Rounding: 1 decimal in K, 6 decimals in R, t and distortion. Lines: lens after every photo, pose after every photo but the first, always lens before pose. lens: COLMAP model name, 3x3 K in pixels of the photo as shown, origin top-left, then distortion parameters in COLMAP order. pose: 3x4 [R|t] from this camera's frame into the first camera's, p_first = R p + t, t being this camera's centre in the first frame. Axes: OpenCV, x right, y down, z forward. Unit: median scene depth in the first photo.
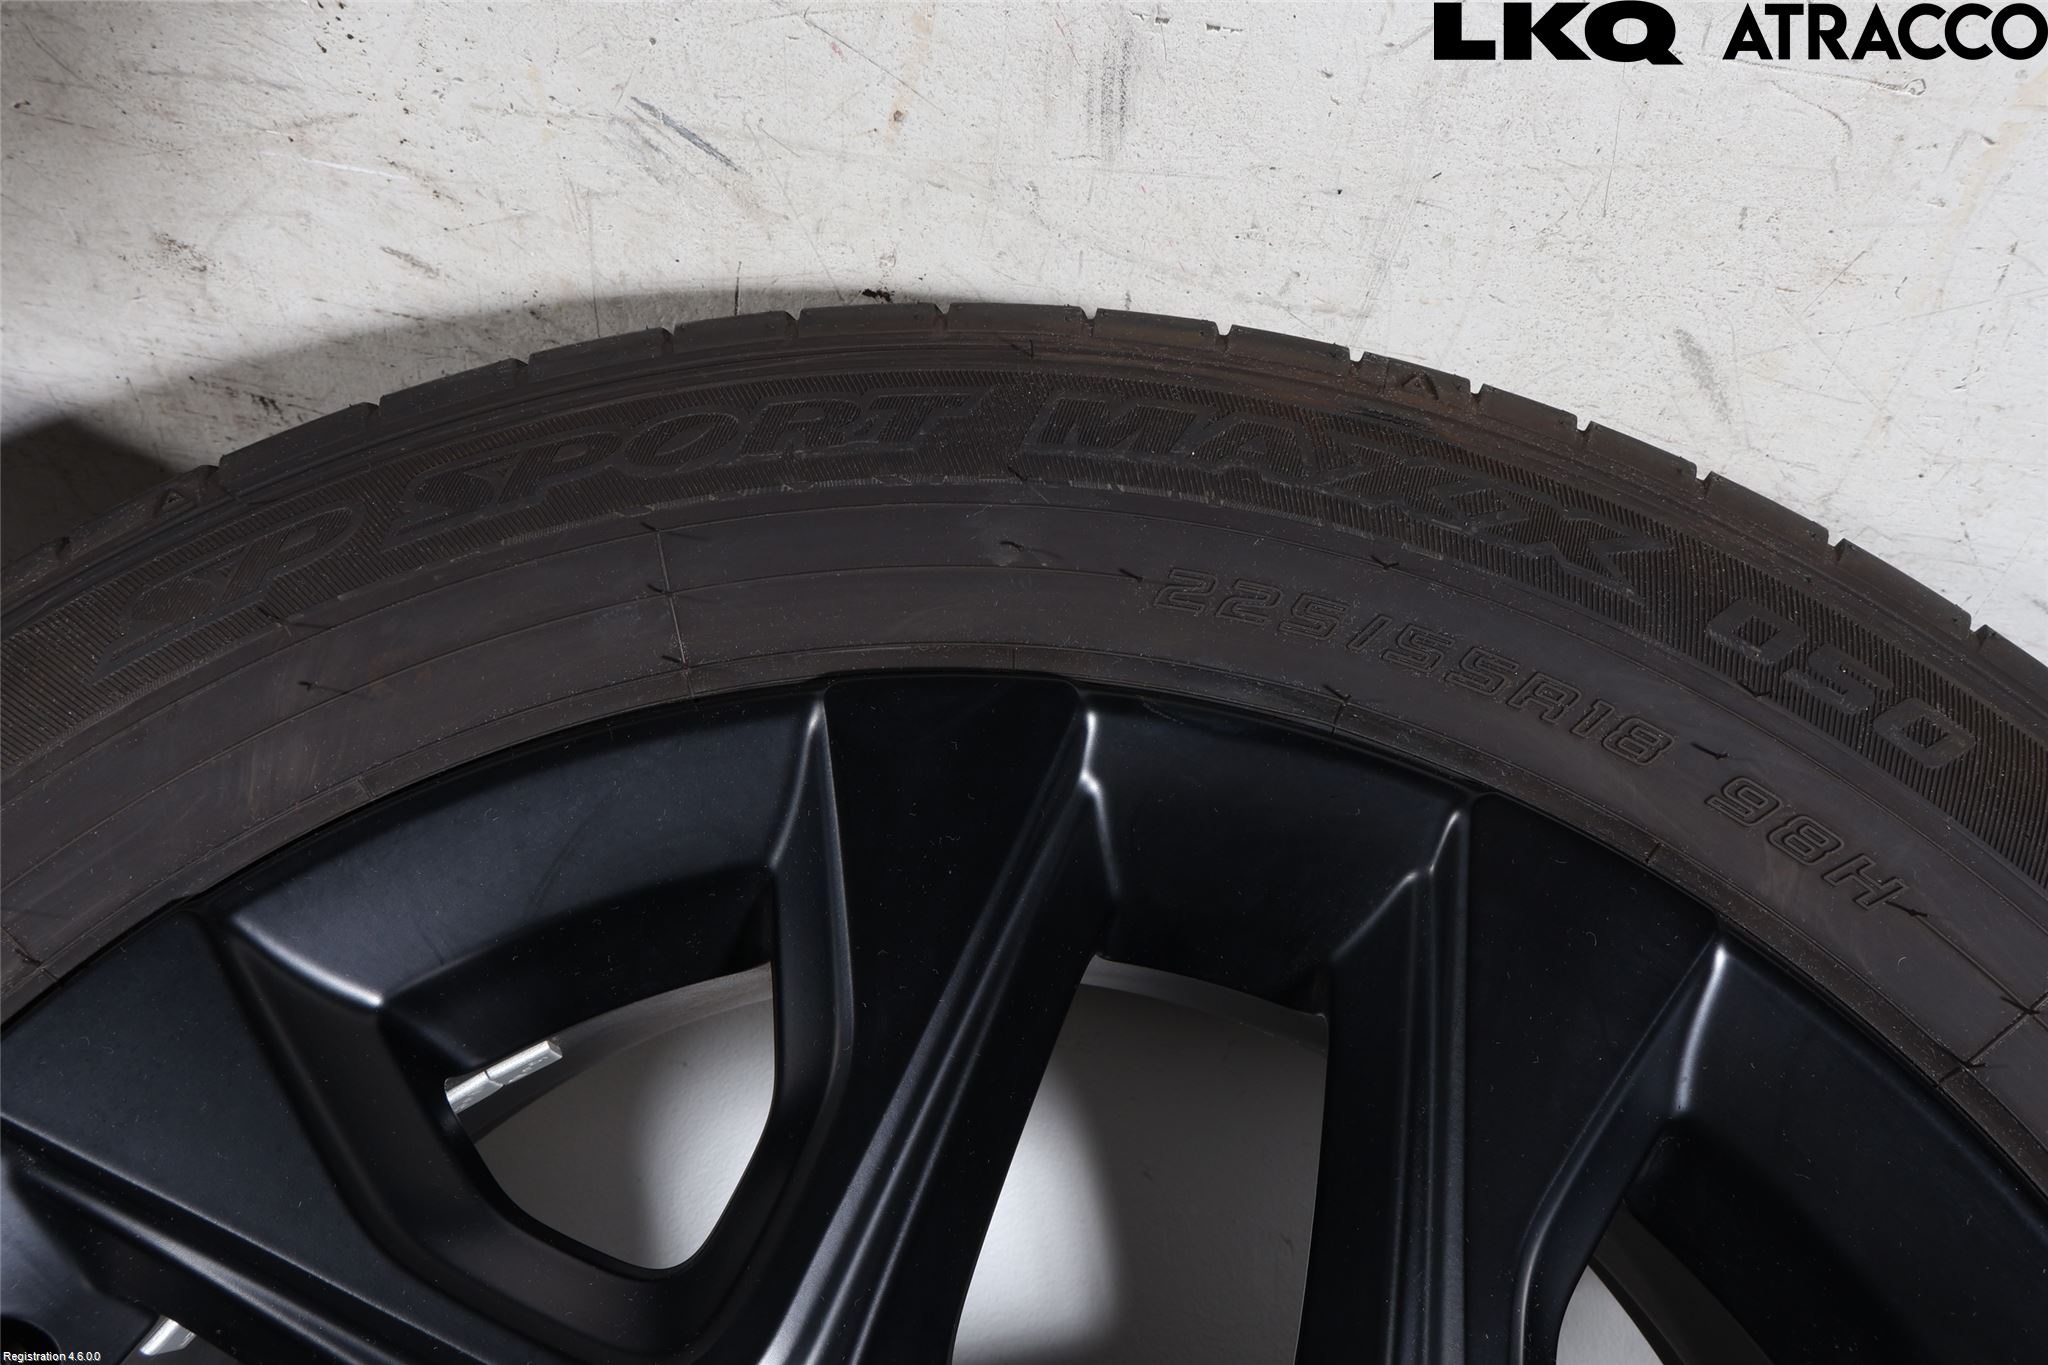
lens RADIAL K [[1721.4, 0, 1024.0], [0, 1721.4, 682.5], [0, 0, 1]] dist [0.008497, 0.000567]
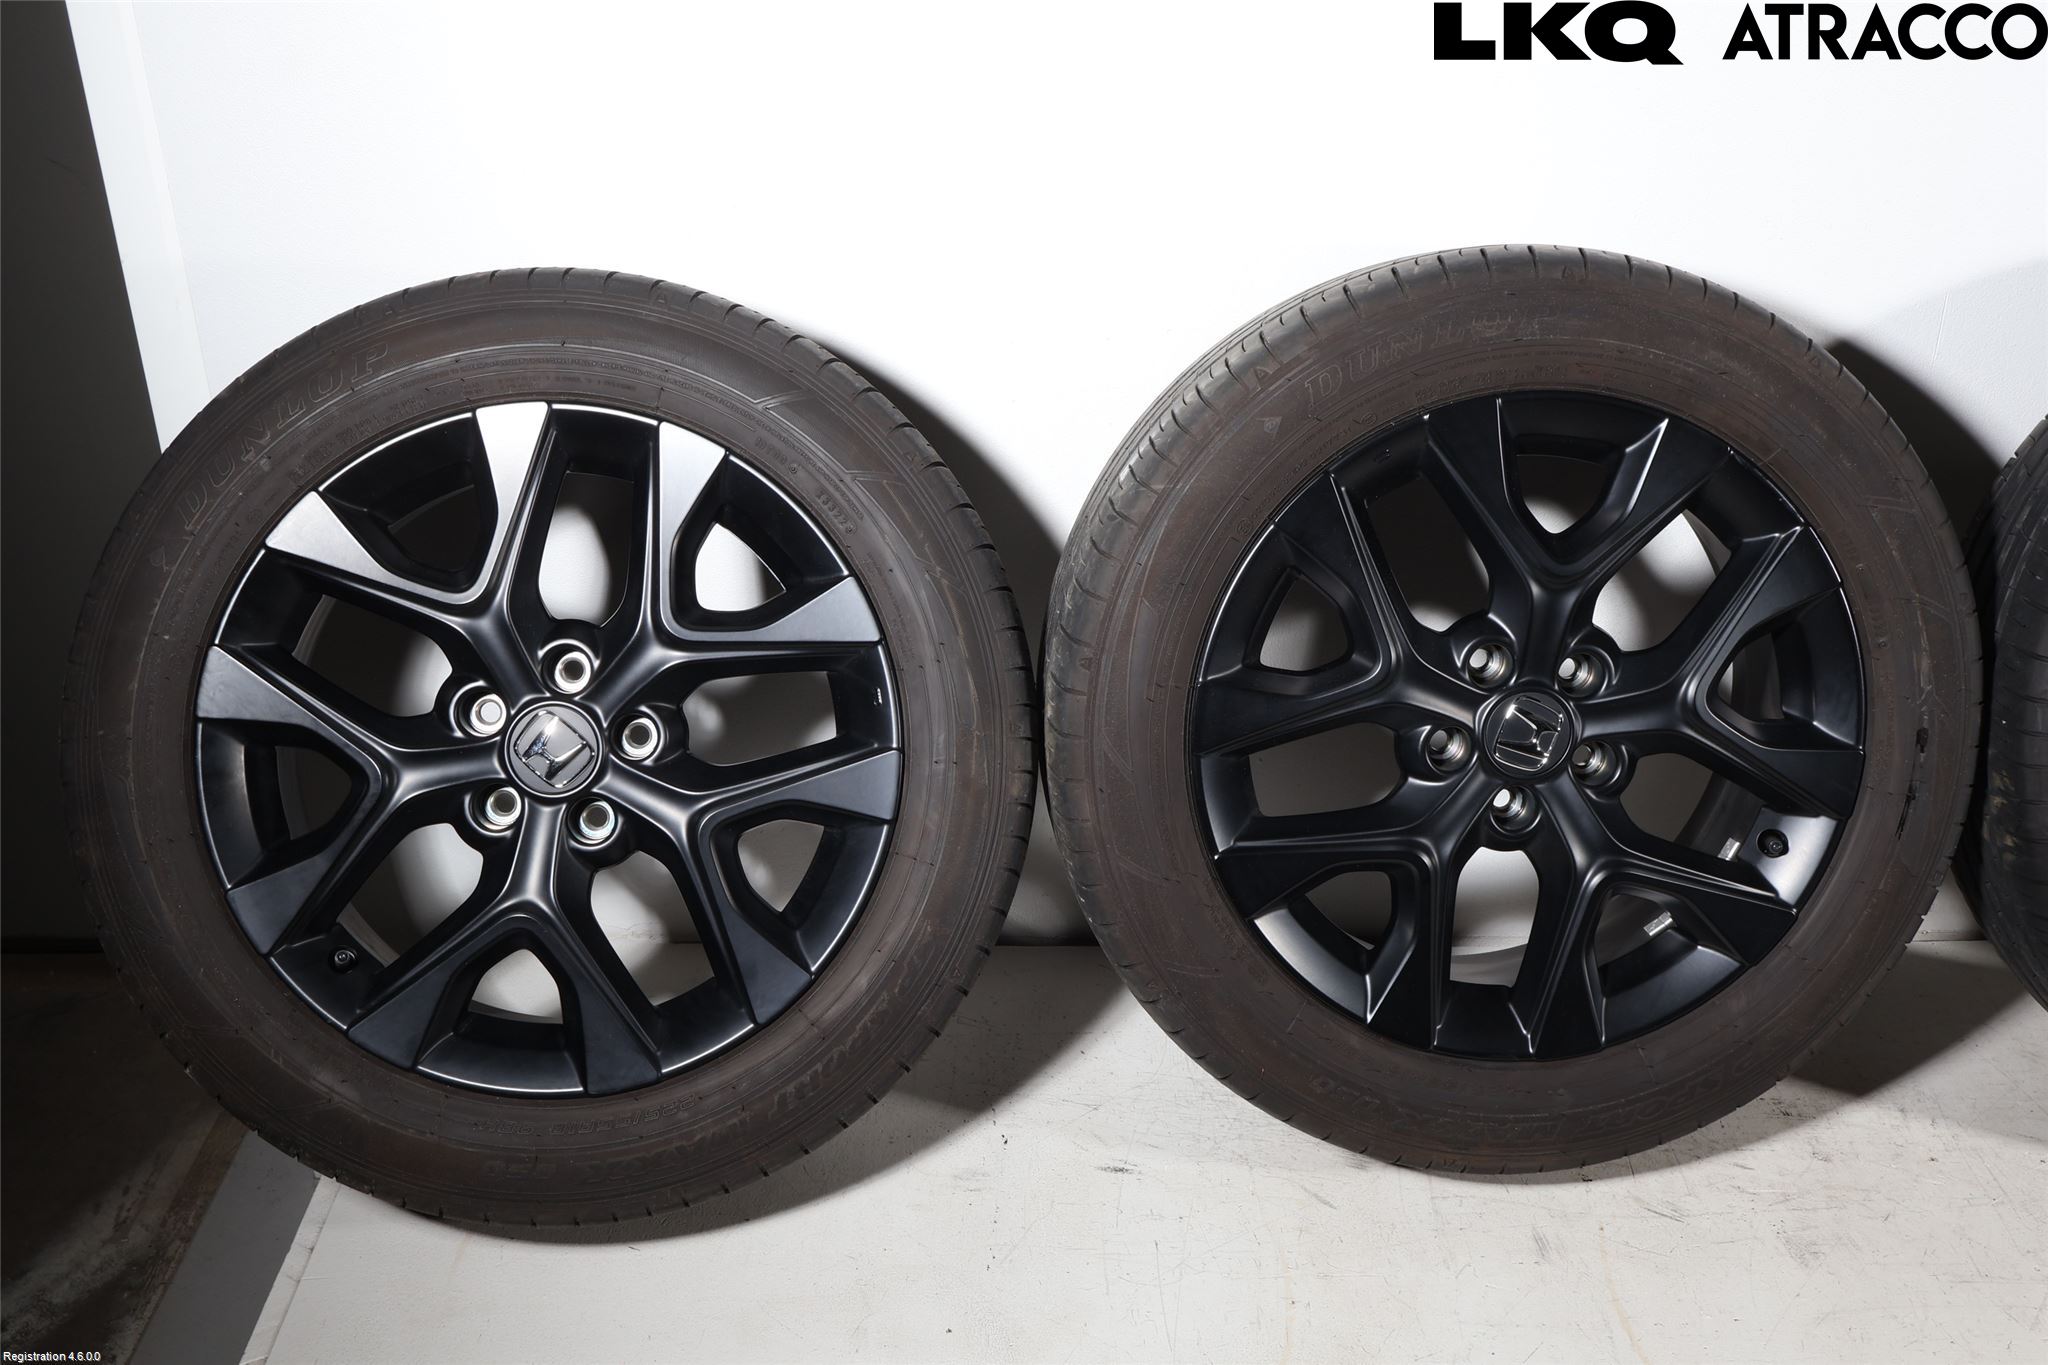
lens RADIAL K [[2100.4, 0, 1024.0], [0, 2100.4, 682.5], [0, 0, 1]] dist [-0.005039, 0.001183]
pose [[-0.986129, 0.161199, -0.039559, 1.160619], [-0.165617, -0.971406, 0.170122, 0.203681], [-0.011004, 0.174314, 0.984629, -3.572086]]
